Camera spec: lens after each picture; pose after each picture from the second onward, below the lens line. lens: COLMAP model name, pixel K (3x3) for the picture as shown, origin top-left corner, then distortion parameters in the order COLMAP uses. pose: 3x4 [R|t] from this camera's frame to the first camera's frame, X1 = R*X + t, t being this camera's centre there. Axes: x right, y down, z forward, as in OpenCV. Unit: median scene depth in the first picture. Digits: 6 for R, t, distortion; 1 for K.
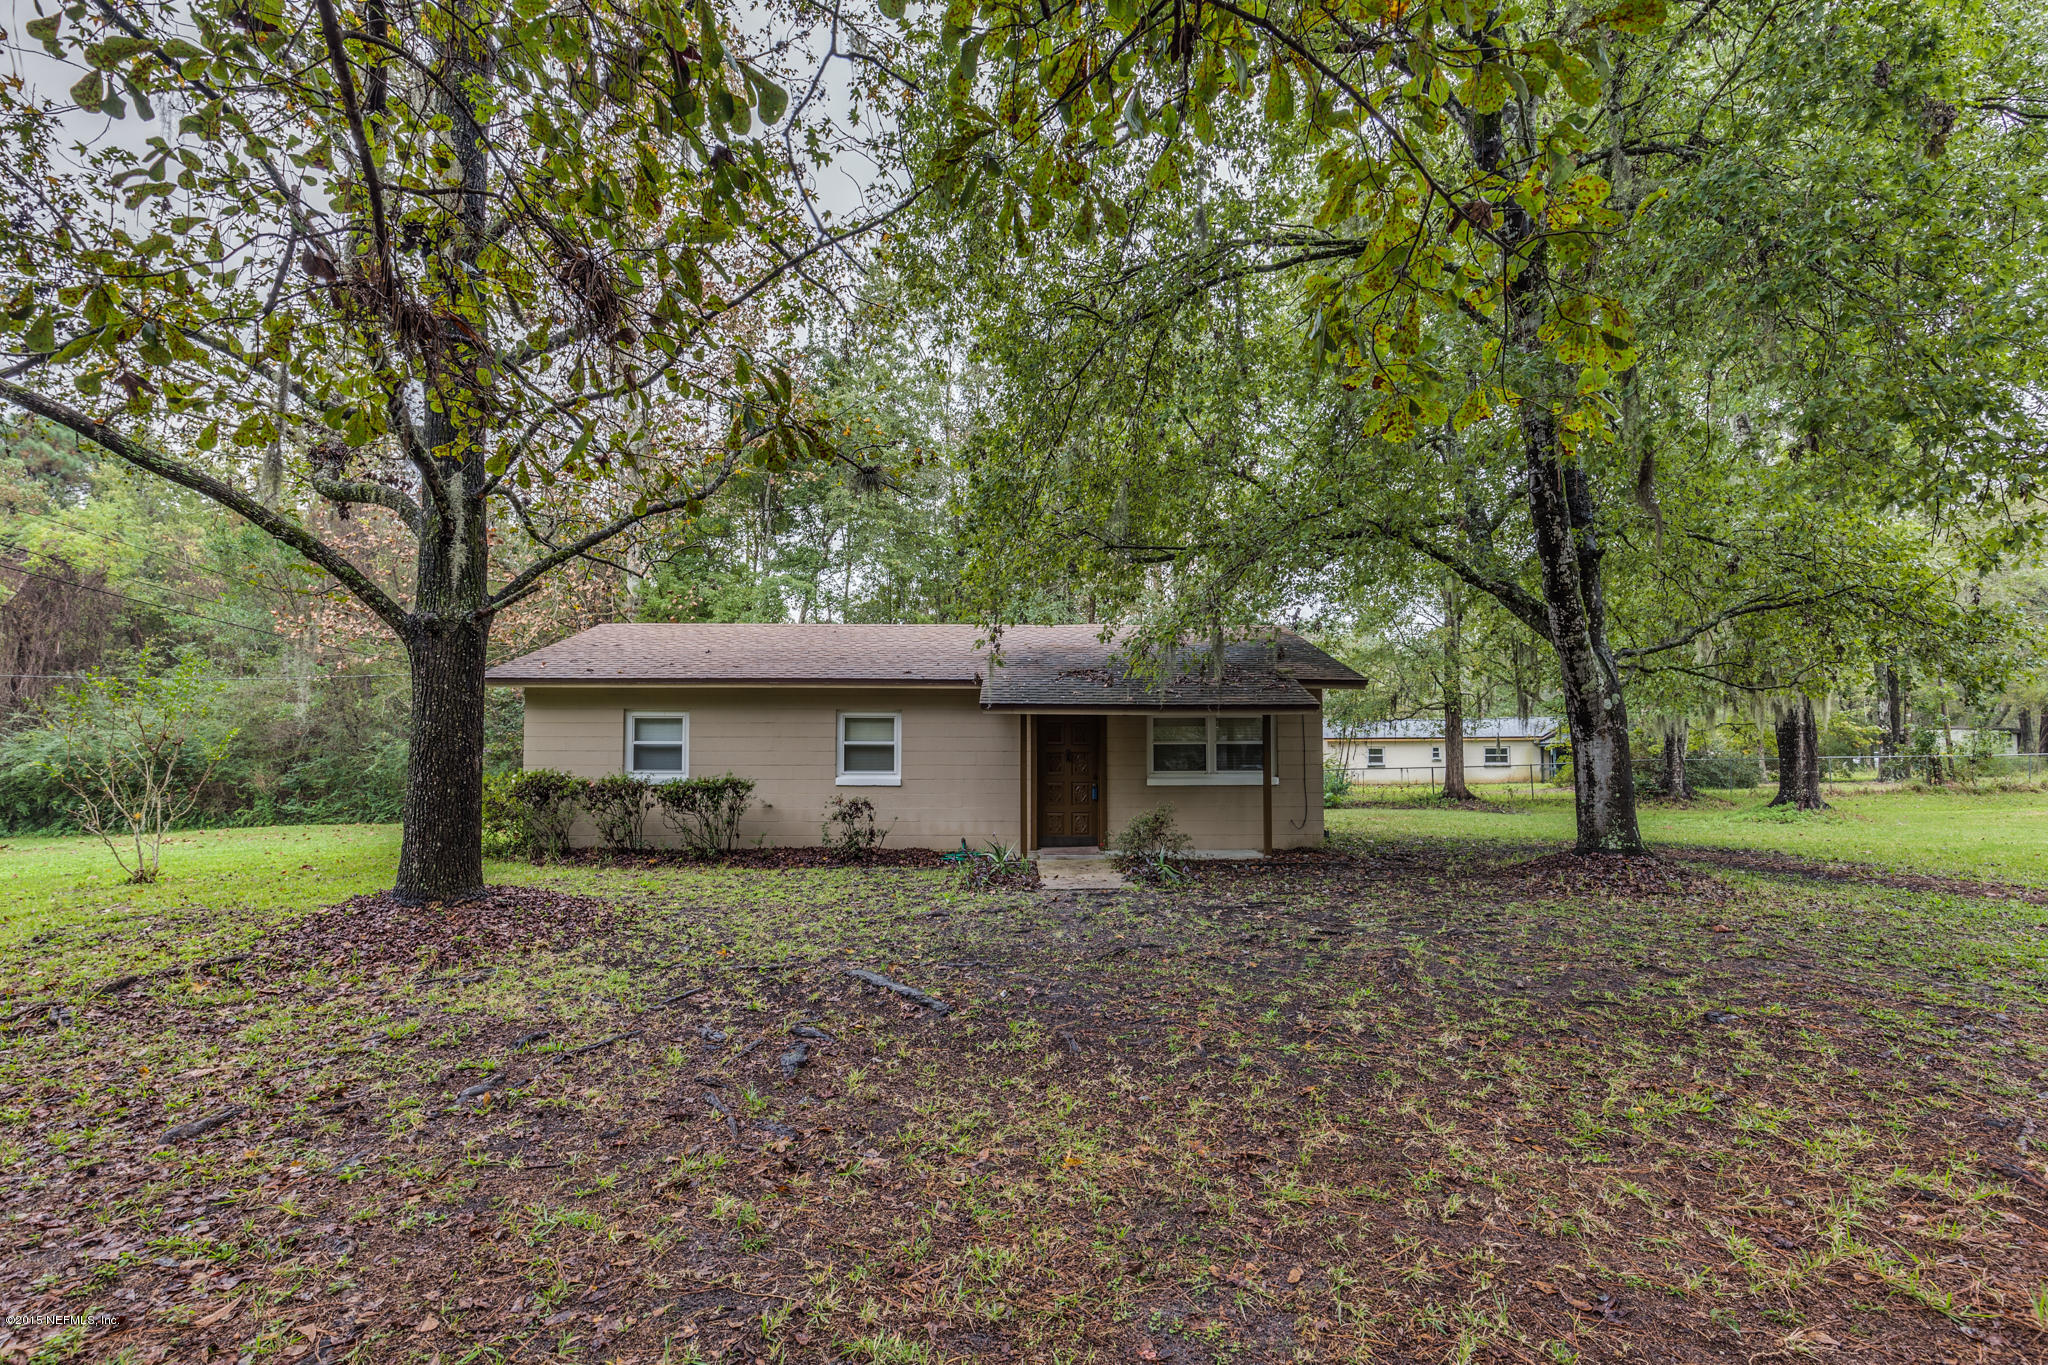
lens RADIAL K [[953.8, 0, 1022.5], [0, 953.8, 681.4], [0, 0, 1]] dist [0.003906, 0.000463]
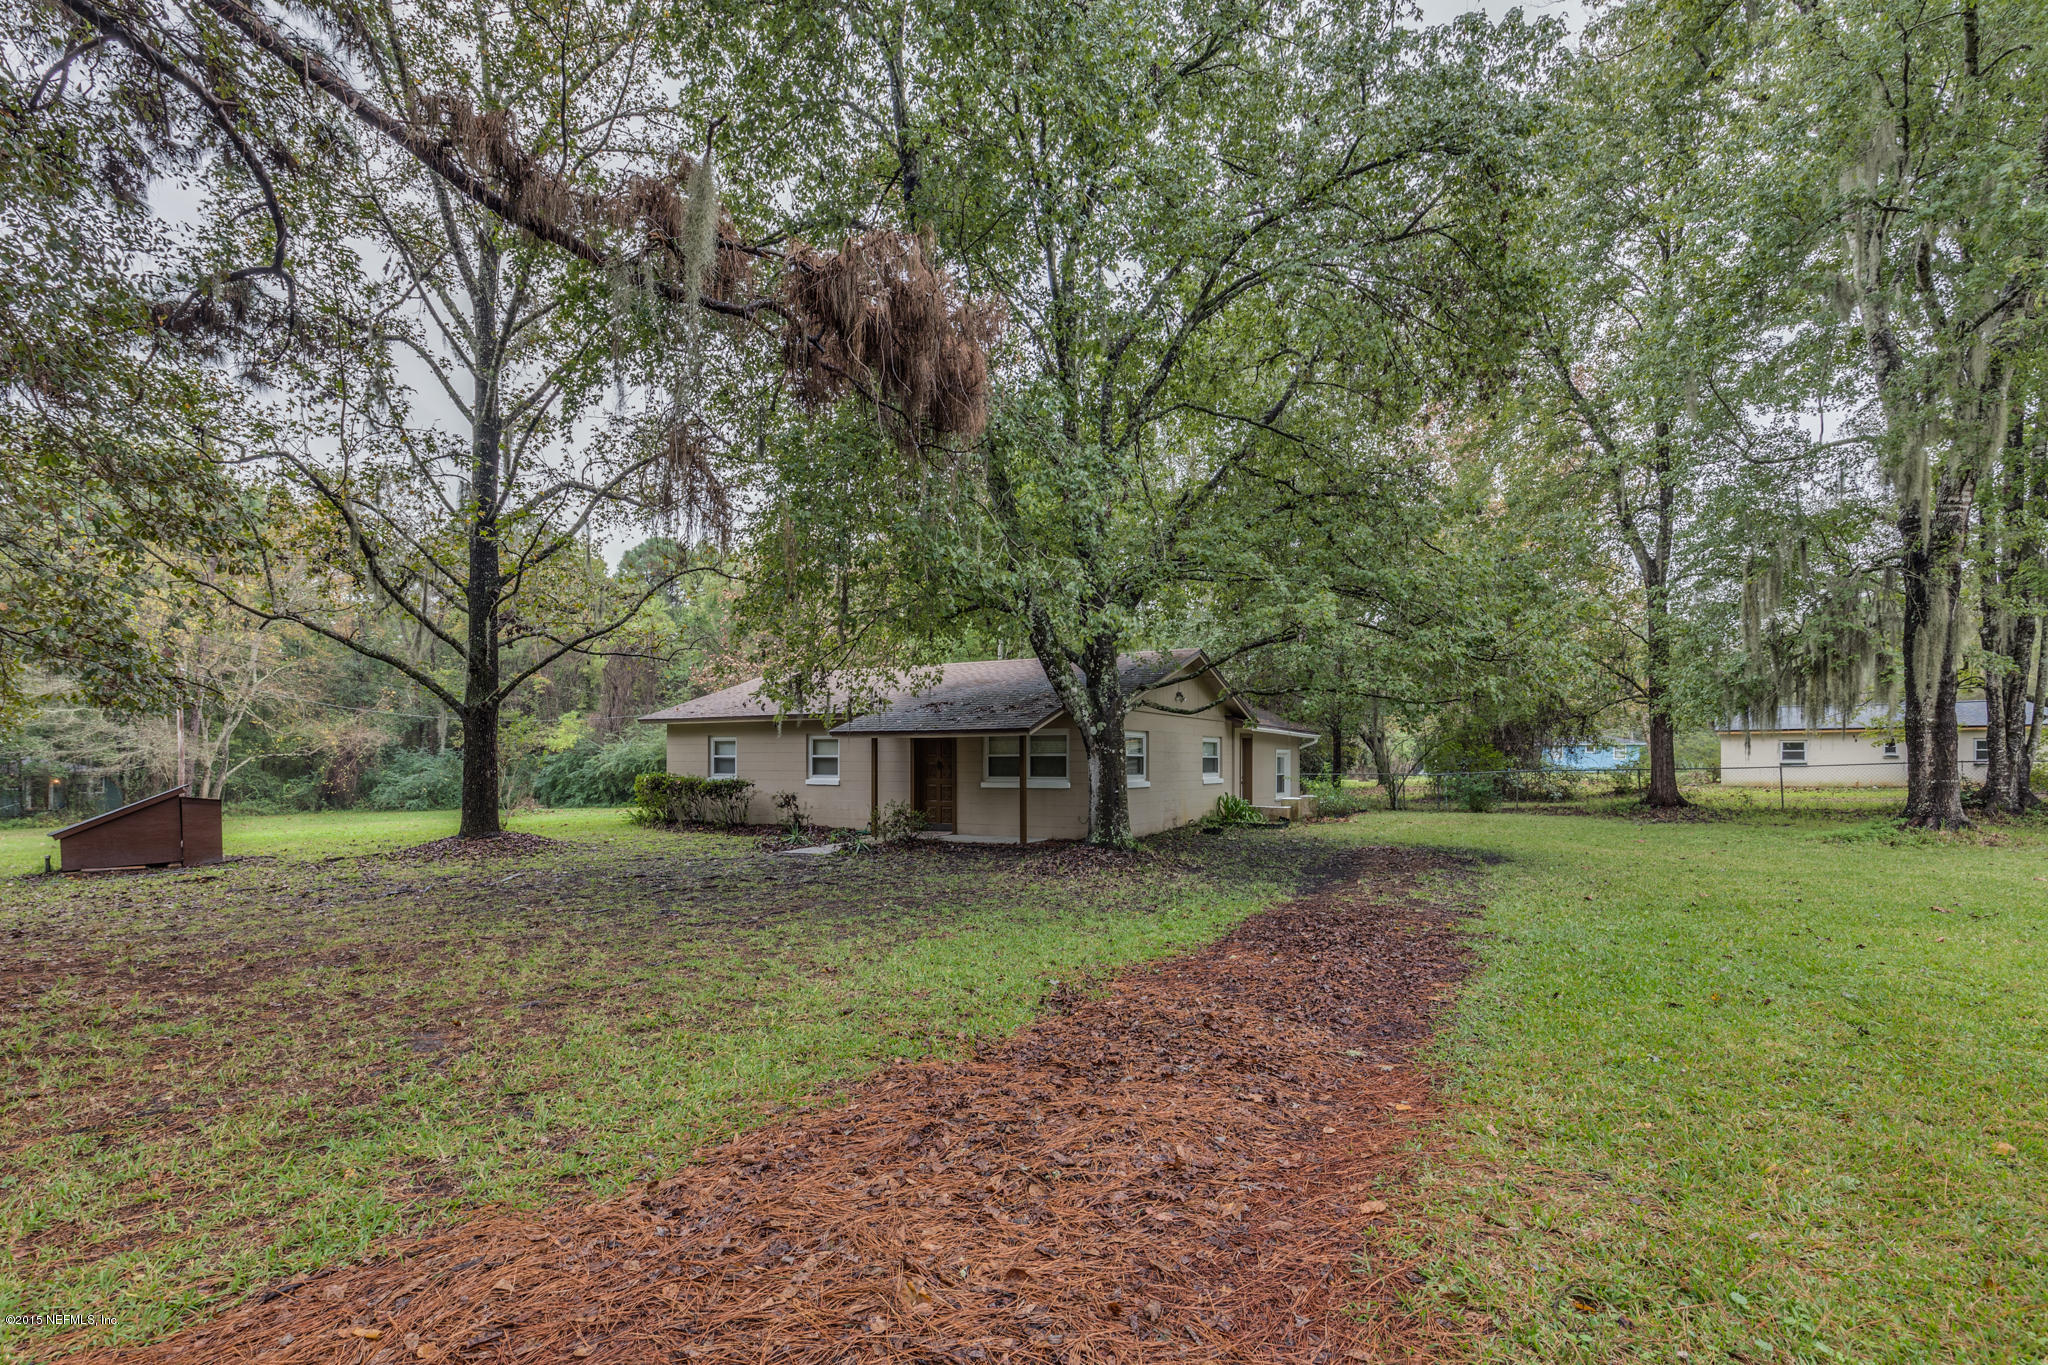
lens RADIAL K [[953.8, 0, 1032.7], [0, 953.8, 703.0], [0, 0, 1]] dist [0.003906, 0.000463]
pose [[0.859738, -0.030774, -0.509808, 0.873097], [0.046243, 0.998774, 0.017694, -0.029204], [0.508638, -0.038787, 0.860106, -0.112049]]
